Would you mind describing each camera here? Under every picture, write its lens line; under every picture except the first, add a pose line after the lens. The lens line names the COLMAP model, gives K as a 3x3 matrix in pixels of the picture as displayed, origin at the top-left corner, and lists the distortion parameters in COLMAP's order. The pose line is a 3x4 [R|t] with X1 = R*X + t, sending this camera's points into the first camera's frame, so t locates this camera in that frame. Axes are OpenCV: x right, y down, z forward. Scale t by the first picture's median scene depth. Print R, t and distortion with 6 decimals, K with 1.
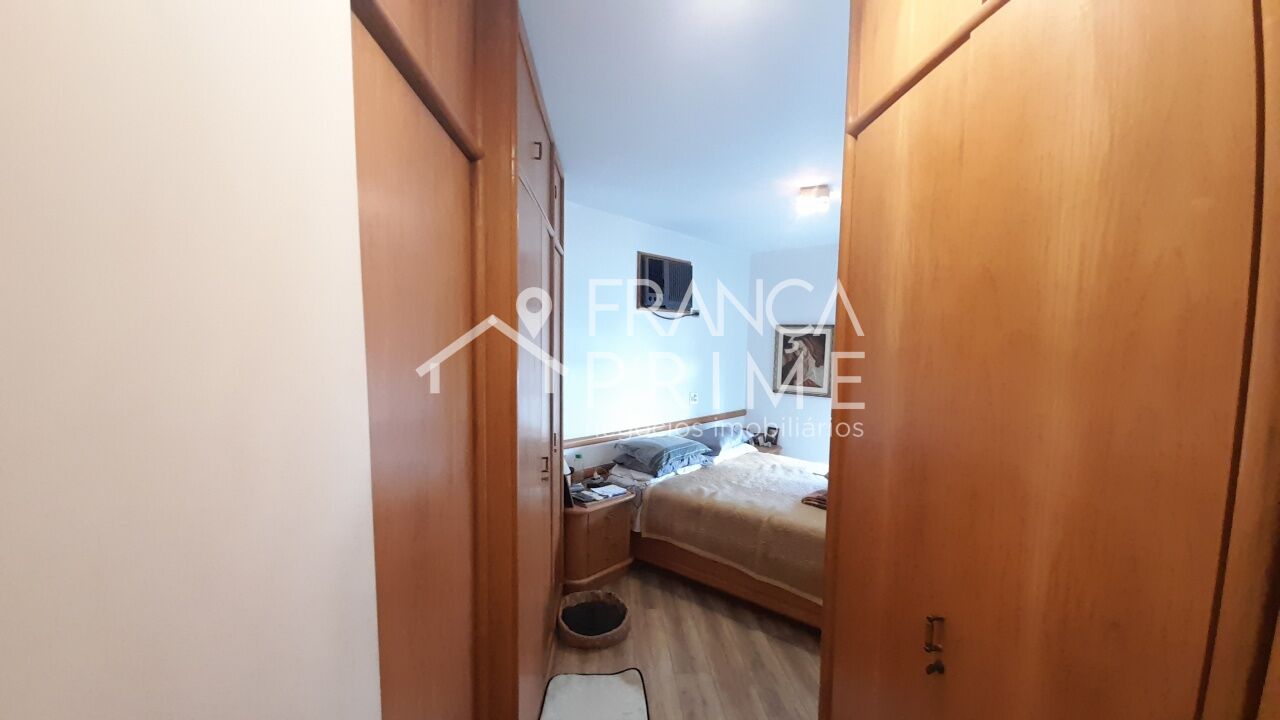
lens RADIAL K [[499.7, 0, 643.3], [0, 499.7, 389.1], [0, 0, 1]] dist [0.026554, -0.020738]
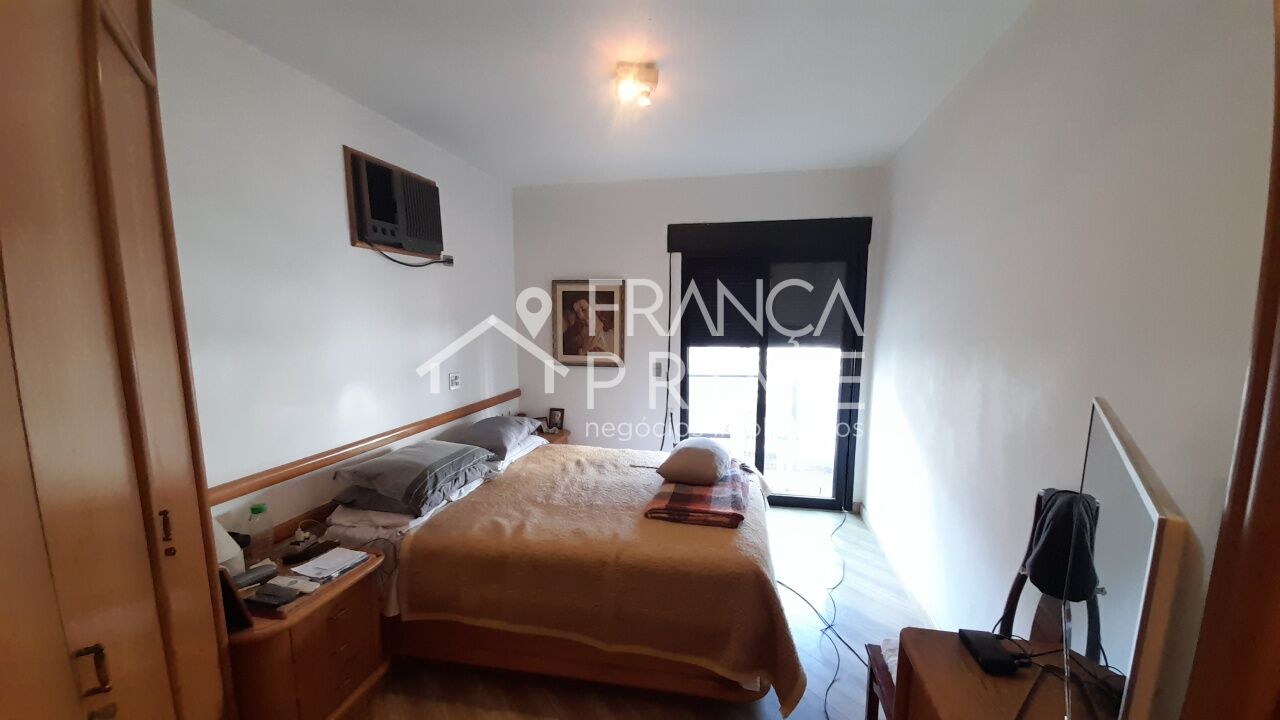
lens RADIAL K [[499.7, 0, 643.3], [0, 499.7, 389.1], [0, 0, 1]] dist [0.026554, -0.020738]
pose [[0.868044, -0.086441, 0.488905, -0.022205], [0.056865, 0.995556, 0.075058, -0.012244], [-0.493221, -0.037352, 0.869102, 0.321150]]
